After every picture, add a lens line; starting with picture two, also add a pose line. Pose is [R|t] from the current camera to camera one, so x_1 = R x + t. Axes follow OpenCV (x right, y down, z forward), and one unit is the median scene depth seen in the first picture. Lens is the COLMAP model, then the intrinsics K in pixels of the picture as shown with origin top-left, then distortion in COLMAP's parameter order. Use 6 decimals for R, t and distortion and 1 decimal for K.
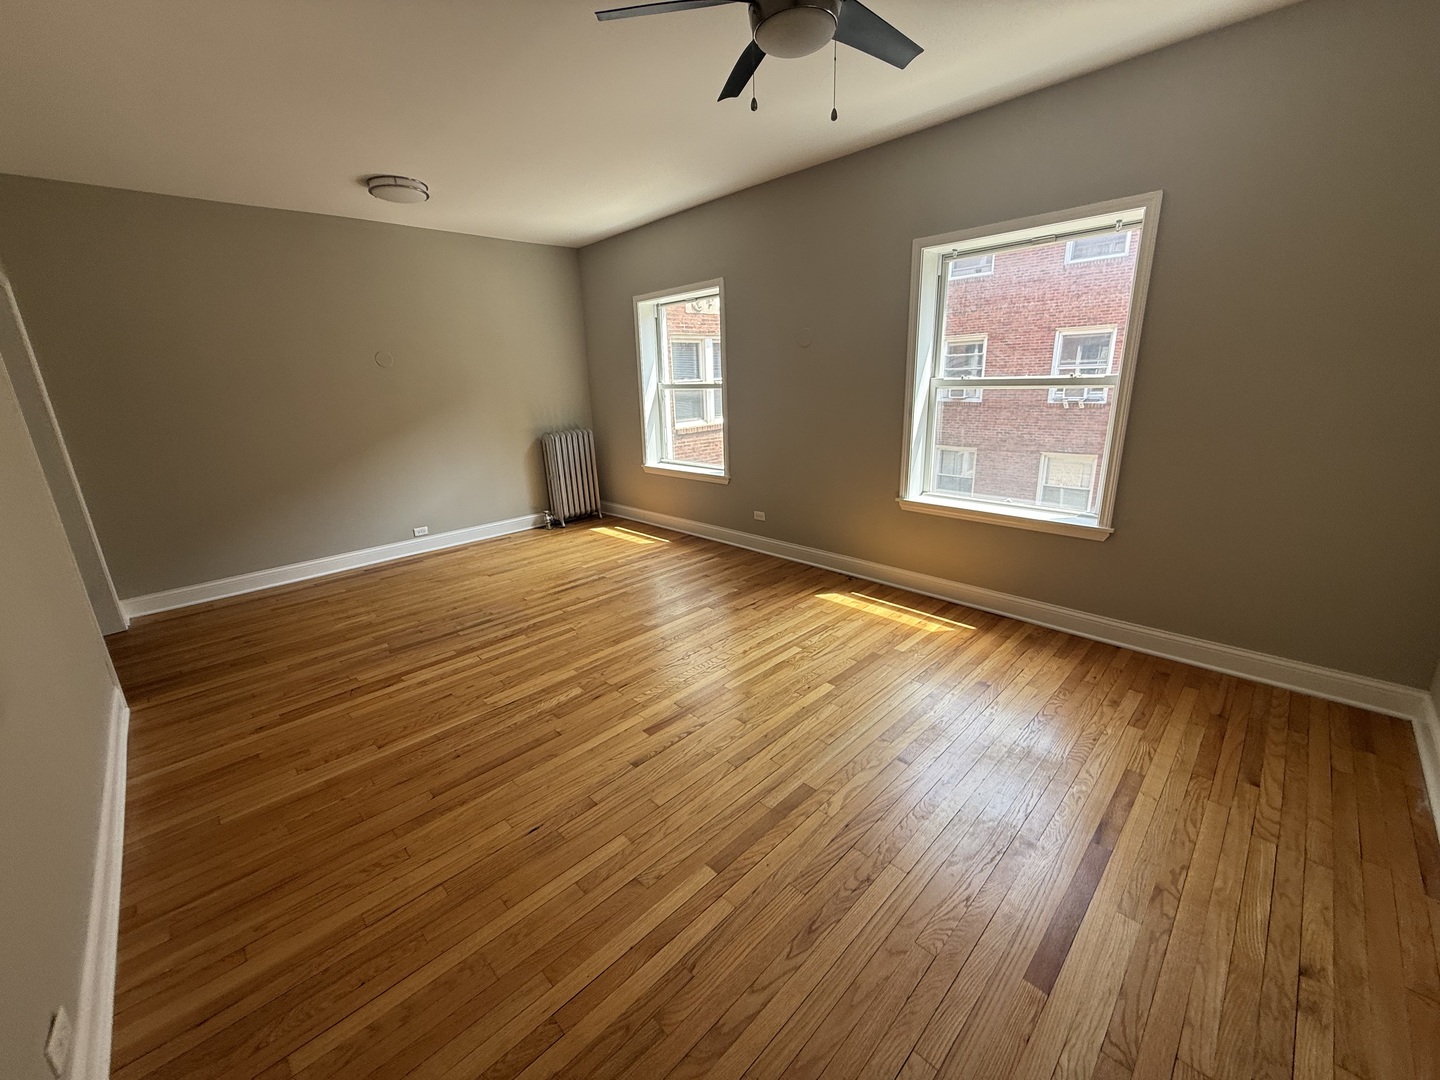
lens RADIAL K [[573.0, 0, 723.3], [0, 573.0, 541.4], [0, 0, 1]] dist [-0.002774, 0.000971]
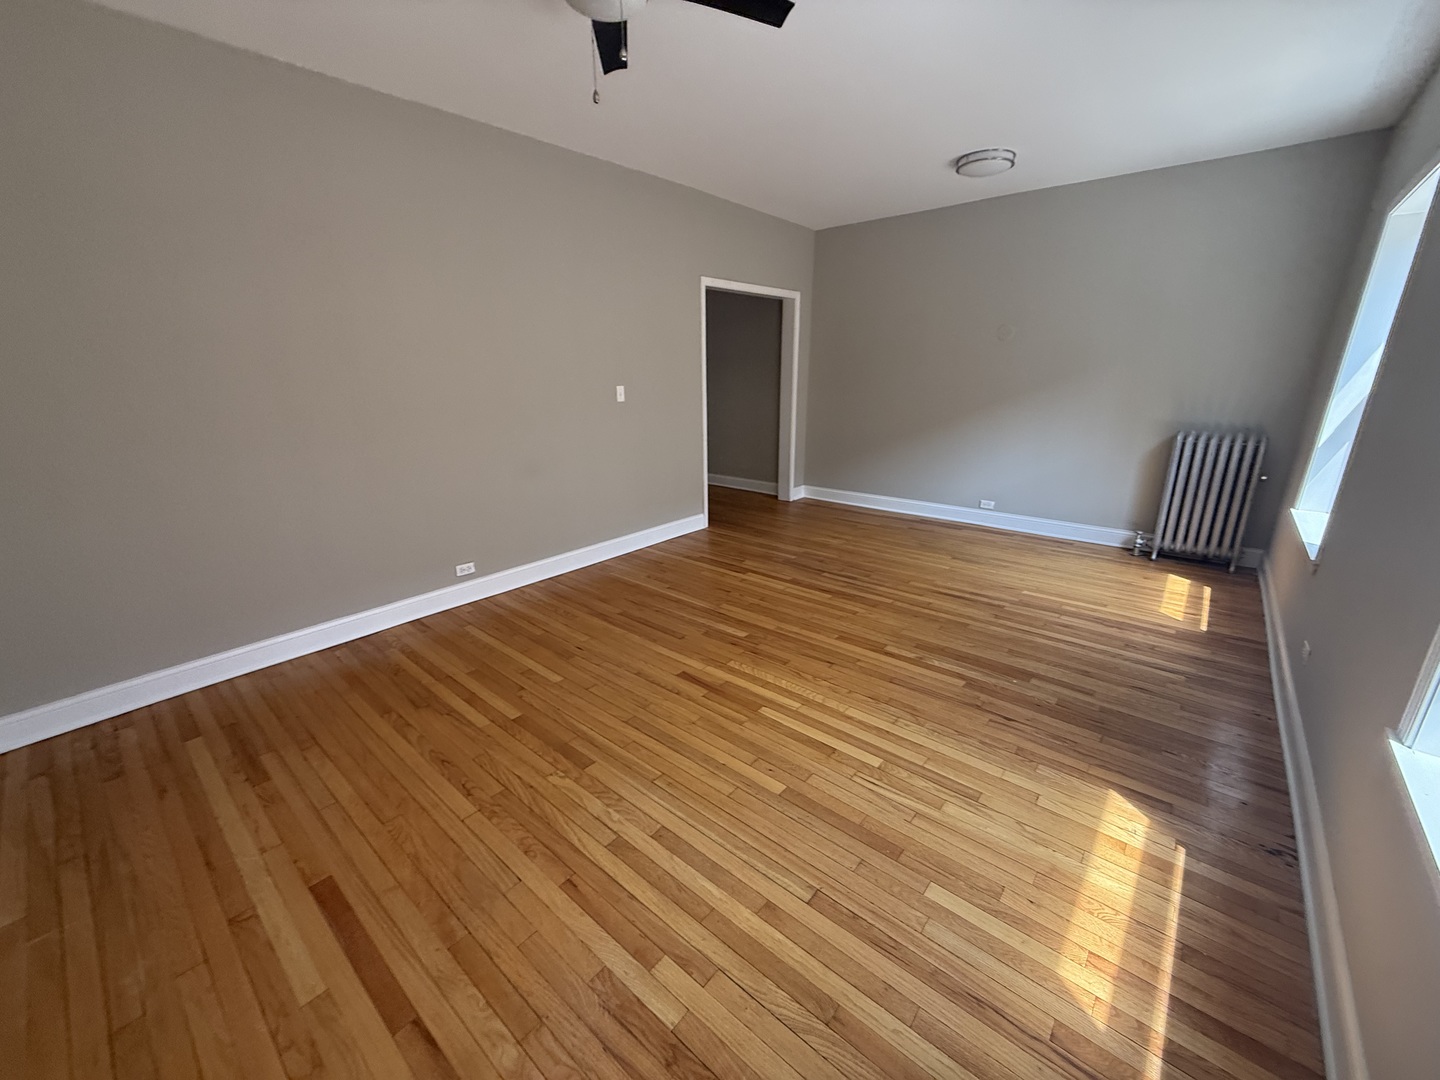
lens RADIAL K [[573.0, 0, 712.5], [0, 573.0, 542.0], [0, 0, 1]] dist [-0.002774, 0.000971]
pose [[0.080291, 0.328207, -0.941187, 0.561803], [-0.273833, 0.915168, 0.295774, -0.170225], [0.958420, 0.233980, 0.163353, 0.530612]]
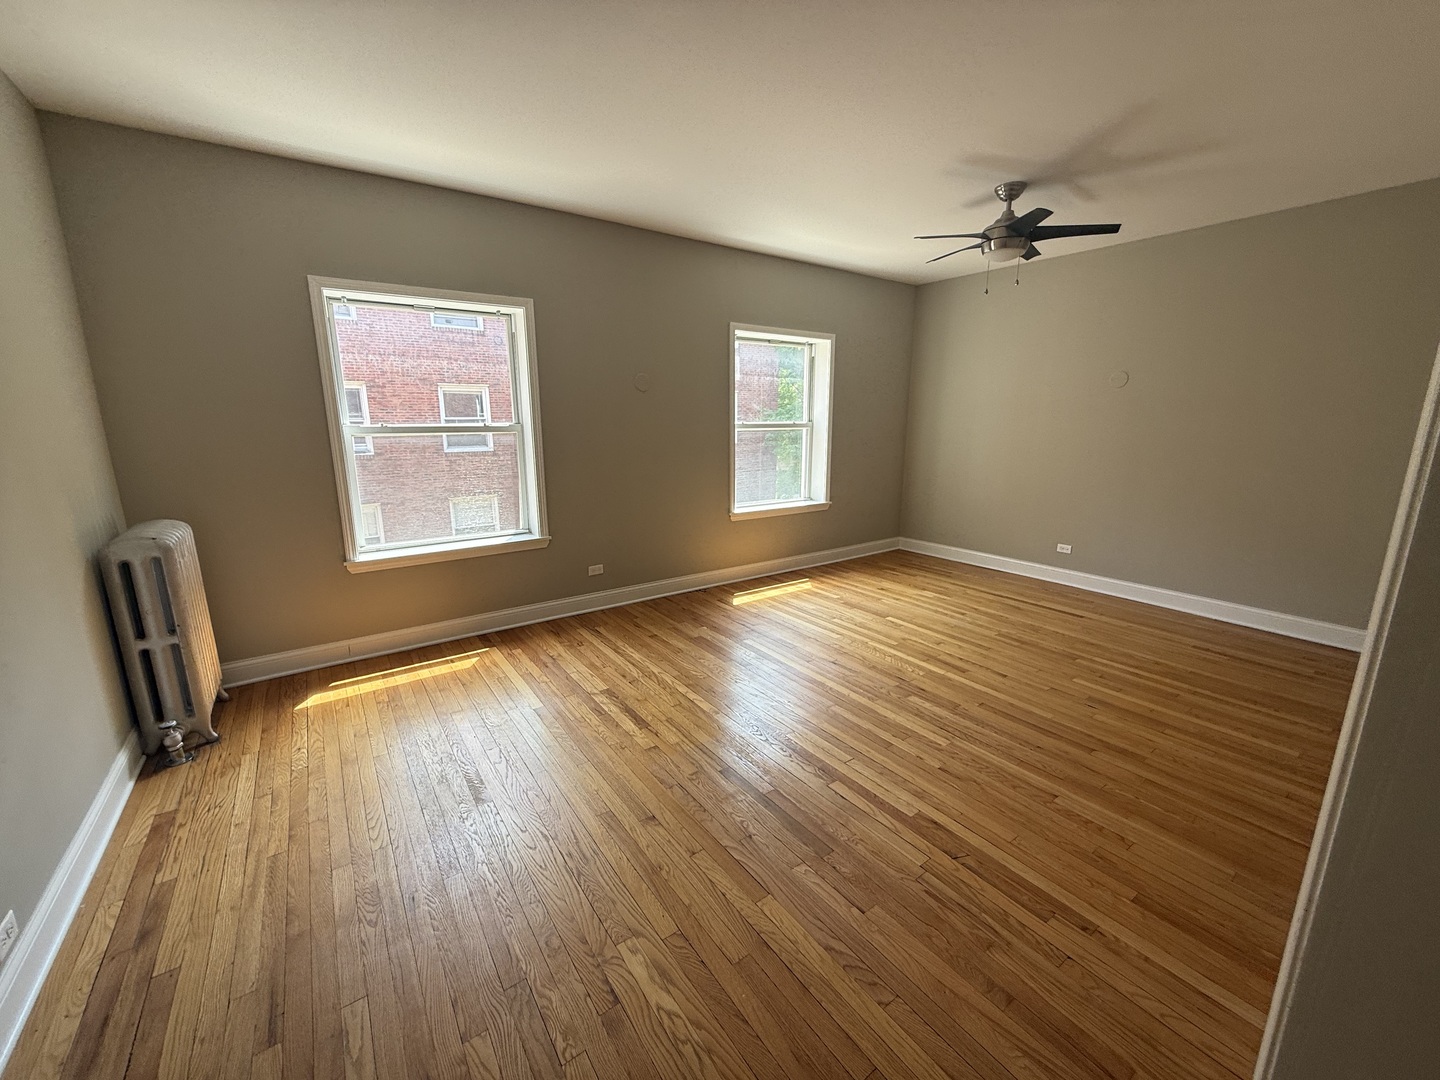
lens RADIAL K [[573.0, 0, 713.5], [0, 573.0, 539.6], [0, 0, 1]] dist [-0.002774, 0.000971]
pose [[0.162281, -0.180627, 0.970072, -0.974514], [0.269097, 0.953940, 0.132606, -0.201444], [-0.949343, 0.239524, 0.203413, 0.794200]]
